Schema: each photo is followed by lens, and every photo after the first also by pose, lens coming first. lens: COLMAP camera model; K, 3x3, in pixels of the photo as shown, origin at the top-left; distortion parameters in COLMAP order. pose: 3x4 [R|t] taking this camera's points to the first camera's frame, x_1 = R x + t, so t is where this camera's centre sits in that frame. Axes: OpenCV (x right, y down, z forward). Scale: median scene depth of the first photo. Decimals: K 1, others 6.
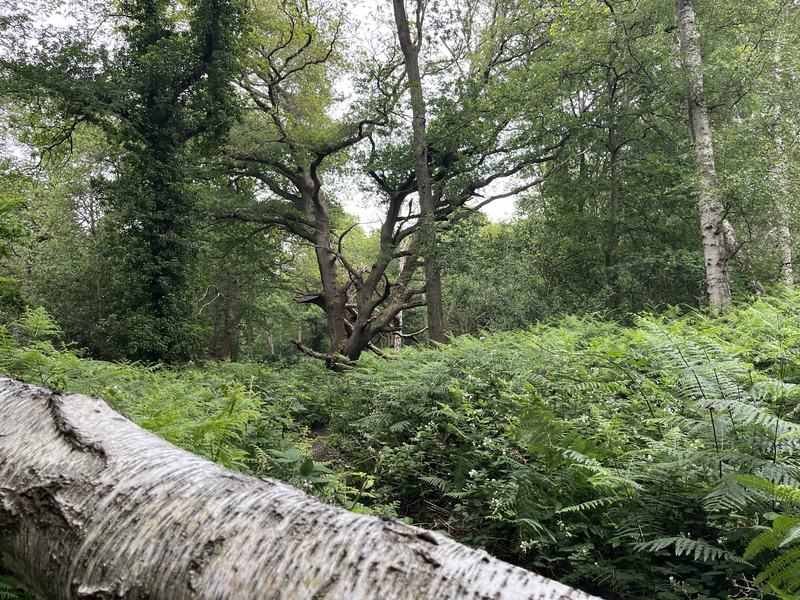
lens RADIAL K [[568.2, 0, 401.3], [0, 568.2, 300.3], [0, 0, 1]] dist [0.002823, -0.000263]
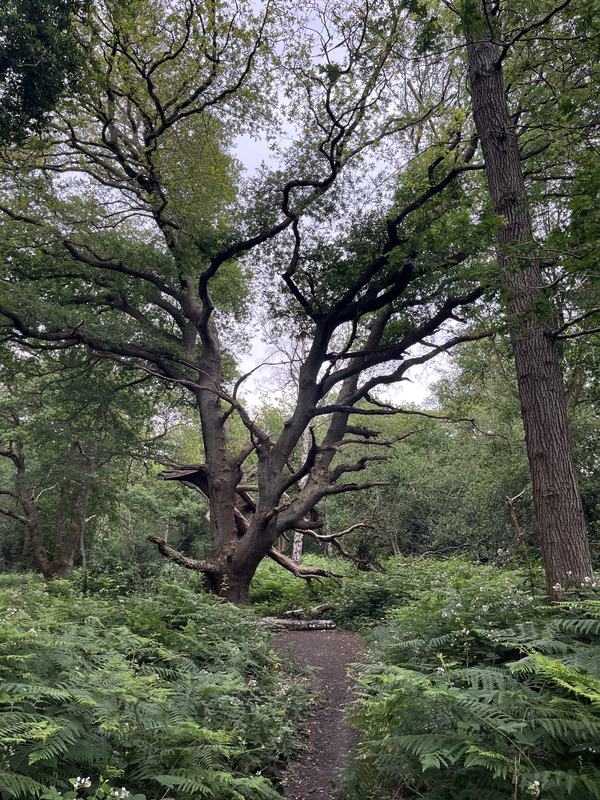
lens RADIAL K [[568.2, 0, 298.4], [0, 568.2, 398.7], [0, 0, 1]] dist [0.002823, -0.000263]
pose [[0.998389, 0.044604, 0.035073, -0.057603], [-0.037319, 0.981793, -0.186252, 0.030316], [-0.042742, 0.184643, 0.981876, 0.340172]]
